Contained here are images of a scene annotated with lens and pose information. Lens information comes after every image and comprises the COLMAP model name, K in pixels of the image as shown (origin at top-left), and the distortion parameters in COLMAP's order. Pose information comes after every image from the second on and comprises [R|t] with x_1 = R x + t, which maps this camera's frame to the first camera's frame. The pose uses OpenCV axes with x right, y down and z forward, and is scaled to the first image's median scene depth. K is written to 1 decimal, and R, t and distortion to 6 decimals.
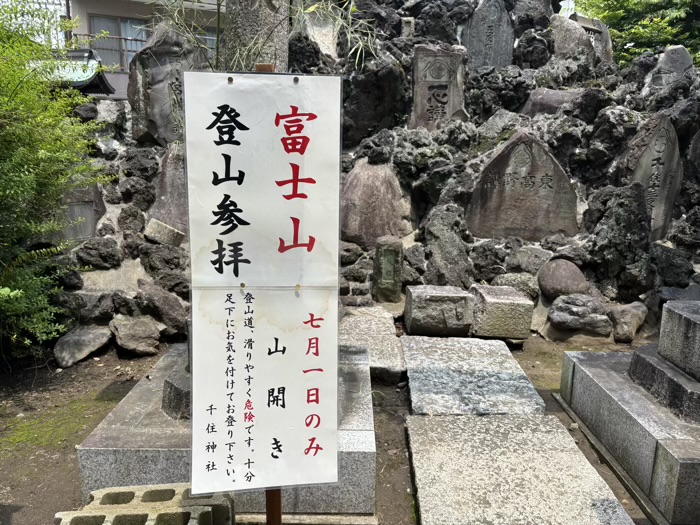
lens RADIAL K [[527.7, 0, 359.4], [0, 527.7, 259.4], [0, 0, 1]] dist [0.043965, -0.053623]
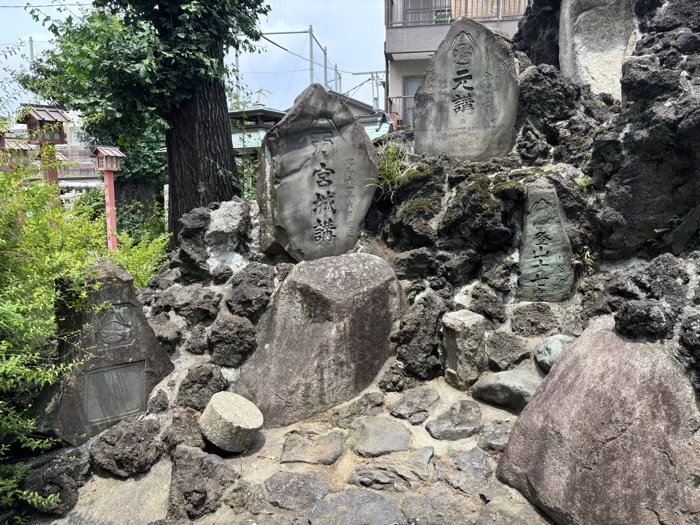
lens RADIAL K [[527.7, 0, 349.6], [0, 527.7, 256.6], [0, 0, 1]] dist [0.043965, -0.053623]
pose [[0.815497, 0.050628, -0.576543, 0.092850], [-0.095866, 0.994222, -0.048294, -0.209266], [0.570766, 0.094655, 0.815639, 0.516839]]
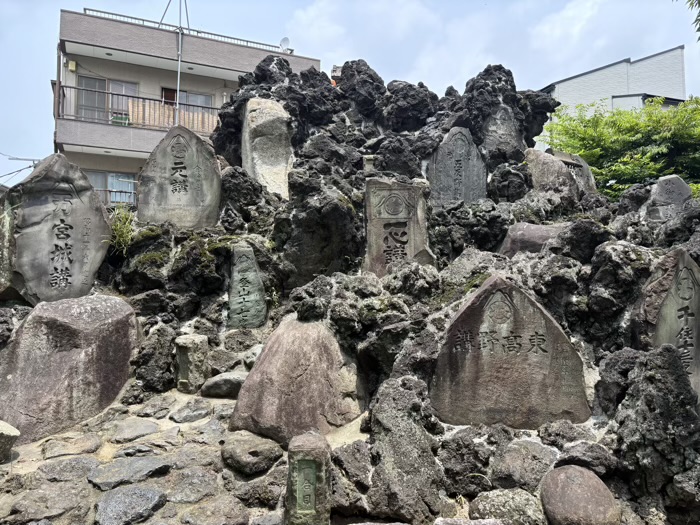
lens RADIAL K [[527.7, 0, 361.4], [0, 527.7, 257.2], [0, 0, 1]] dist [0.043965, -0.053623]
pose [[0.999714, -0.022759, 0.007366, 0.107079], [0.023895, 0.964516, -0.262939, -0.072507], [-0.001121, 0.263040, 0.964784, 0.265996]]
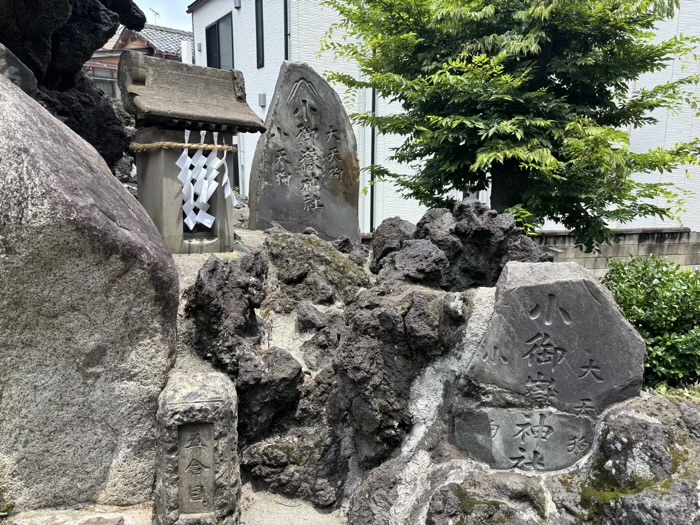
lens RADIAL K [[527.7, 0, 351.3], [0, 527.7, 263.3], [0, 0, 1]] dist [0.043965, -0.053623]
pose [[0.973745, -0.056829, 0.220432, 0.741122], [0.057956, 0.998318, 0.001357, -0.611581], [-0.220139, 0.011454, 0.975401, 1.270388]]
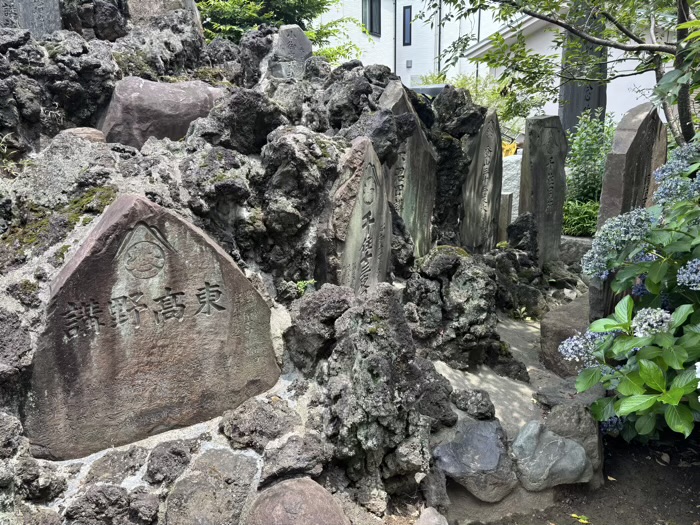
lens RADIAL K [[527.7, 0, 357.1], [0, 527.7, 262.5], [0, 0, 1]] dist [0.043965, -0.053623]
pose [[0.735047, -0.191601, 0.650381, 0.148216], [0.159530, 0.981184, 0.108757, -0.198197], [-0.658981, 0.023814, 0.751782, 0.548606]]
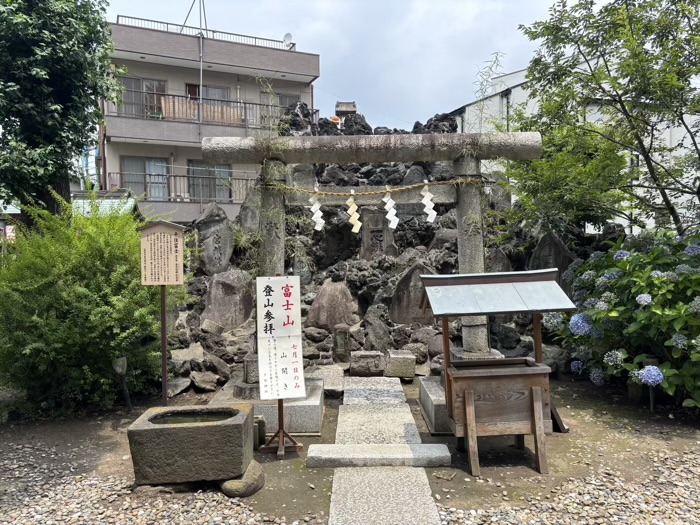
lens RADIAL K [[527.7, 0, 354.6], [0, 527.7, 261.3], [0, 0, 1]] dist [0.043965, -0.053623]
pose [[0.999472, -0.032119, 0.004984, 0.086422], [0.032496, 0.984043, -0.174940, 0.052277], [0.000715, 0.175010, 0.984566, -0.686964]]
